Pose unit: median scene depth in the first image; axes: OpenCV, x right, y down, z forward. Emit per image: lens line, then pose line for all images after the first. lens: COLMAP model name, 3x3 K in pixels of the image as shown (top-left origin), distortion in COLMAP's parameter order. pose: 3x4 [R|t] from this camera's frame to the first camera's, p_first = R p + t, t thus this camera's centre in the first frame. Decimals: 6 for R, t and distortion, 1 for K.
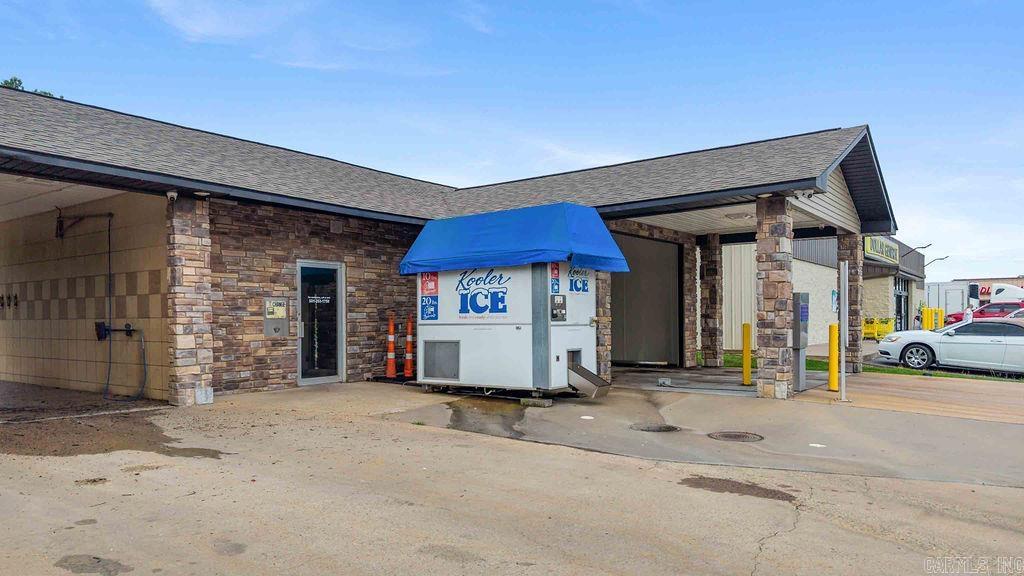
lens RADIAL K [[693.5, 0, 504.6], [0, 693.5, 315.1], [0, 0, 1]] dist [0.030715, -0.034014]
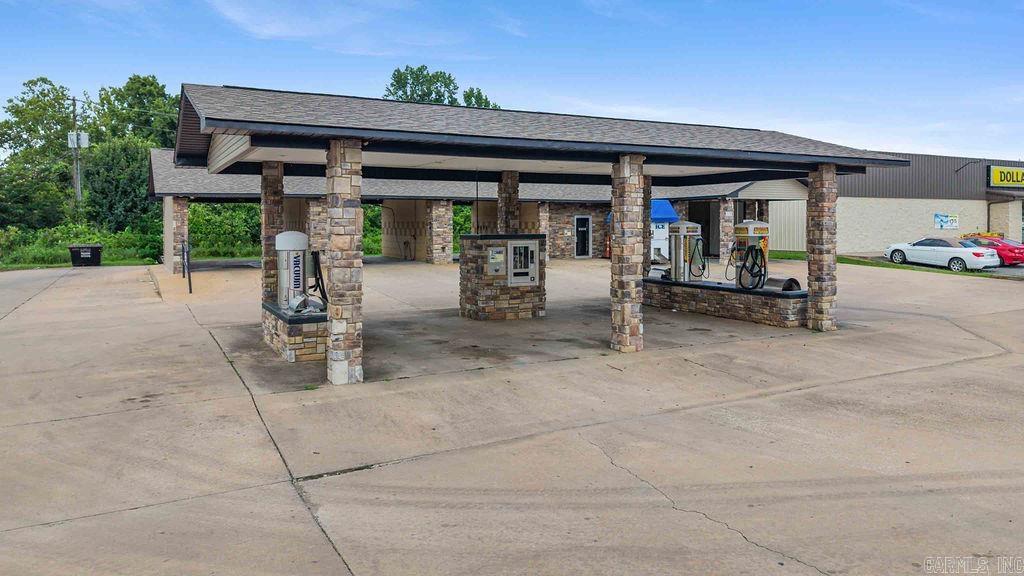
lens RADIAL K [[693.5, 0, 501.9], [0, 693.5, 280.9], [0, 0, 1]] dist [0.030715, -0.034014]
pose [[0.900130, 0.042513, -0.433542, 0.778365], [-0.000979, 0.995422, 0.095577, -0.093831], [0.435621, -0.085608, 0.896050, -1.968907]]
